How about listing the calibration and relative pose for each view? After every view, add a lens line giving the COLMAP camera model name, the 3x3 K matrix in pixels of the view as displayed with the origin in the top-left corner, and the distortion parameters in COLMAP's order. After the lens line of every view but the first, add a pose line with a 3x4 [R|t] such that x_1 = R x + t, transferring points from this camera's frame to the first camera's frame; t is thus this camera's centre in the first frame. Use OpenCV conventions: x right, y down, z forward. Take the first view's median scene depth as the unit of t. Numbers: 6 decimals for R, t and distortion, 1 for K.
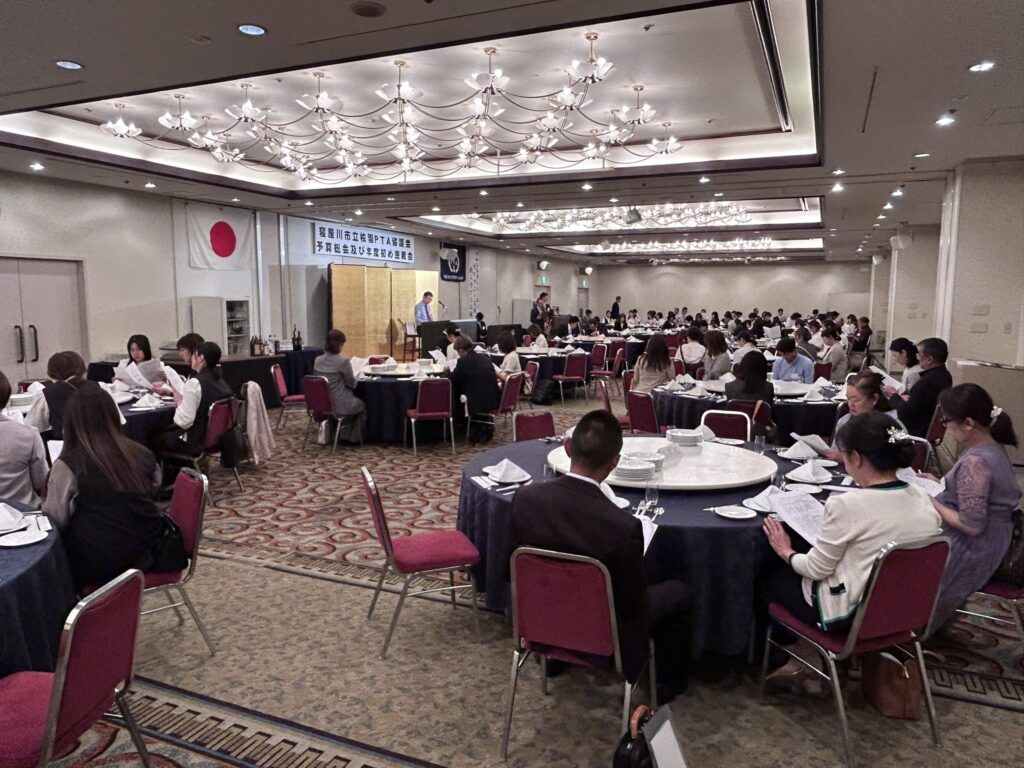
lens RADIAL K [[730.9, 0, 515.7], [0, 730.9, 385.3], [0, 0, 1]] dist [0.006989, -0.001807]
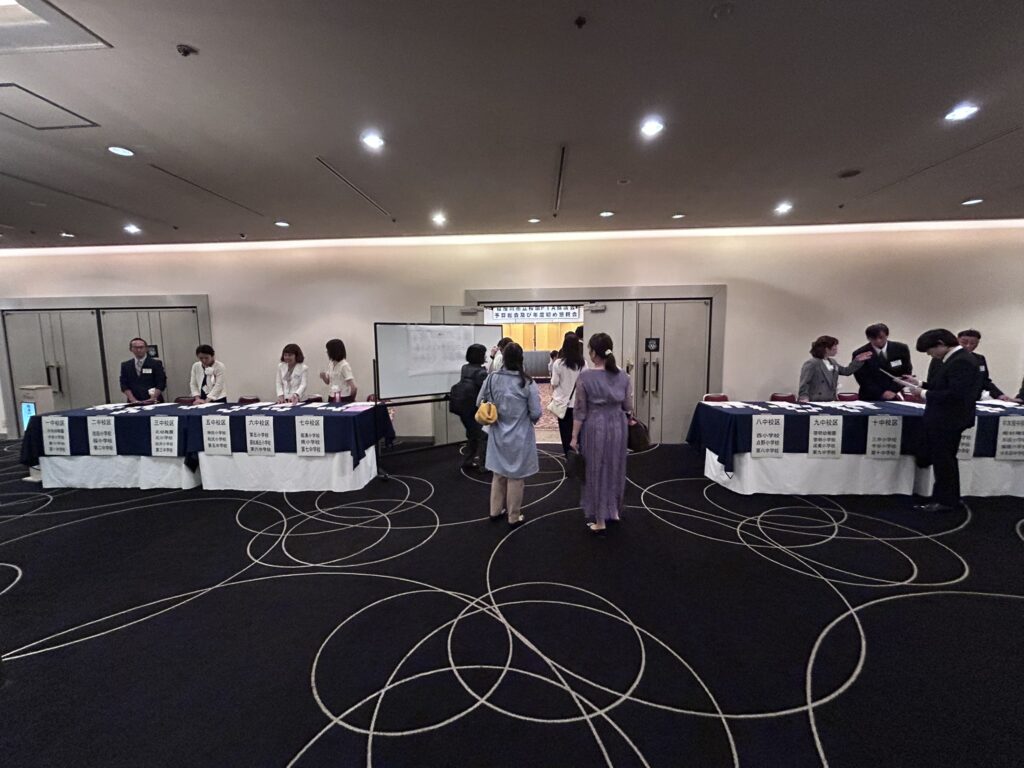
lens RADIAL K [[409.1, 0, 513.1], [0, 409.1, 382.3], [0, 0, 1]] dist [-0.001681, -0.000221]
pose [[0.331988, 0.085616, -0.939390, 0.815772], [-0.096363, 0.993741, 0.056514, -0.061169], [0.938349, 0.071761, 0.338160, 0.593331]]
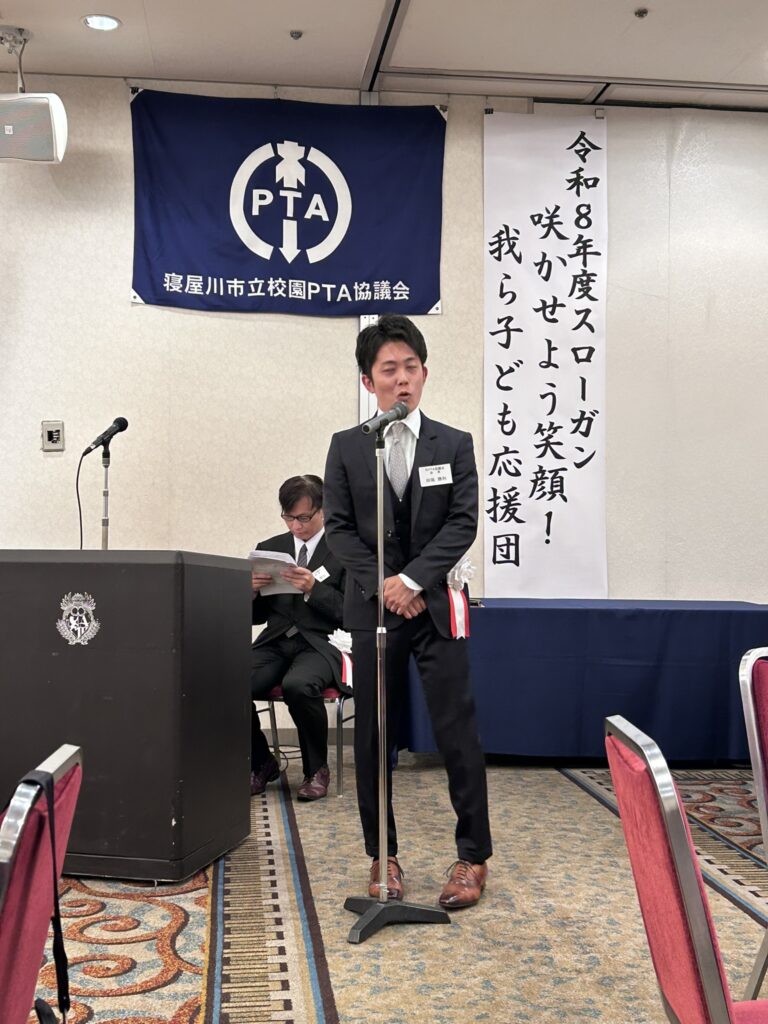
lens RADIAL K [[1249.7, 0, 374.9], [0, 1249.7, 523.9], [0, 0, 1]] dist [0.051844, 0.000000]
pose [[0.493861, 0.001035, -0.869540, 0.234314], [-0.106964, 0.992477, -0.059570, -0.094217], [0.862937, 0.122429, 0.490257, 1.090388]]
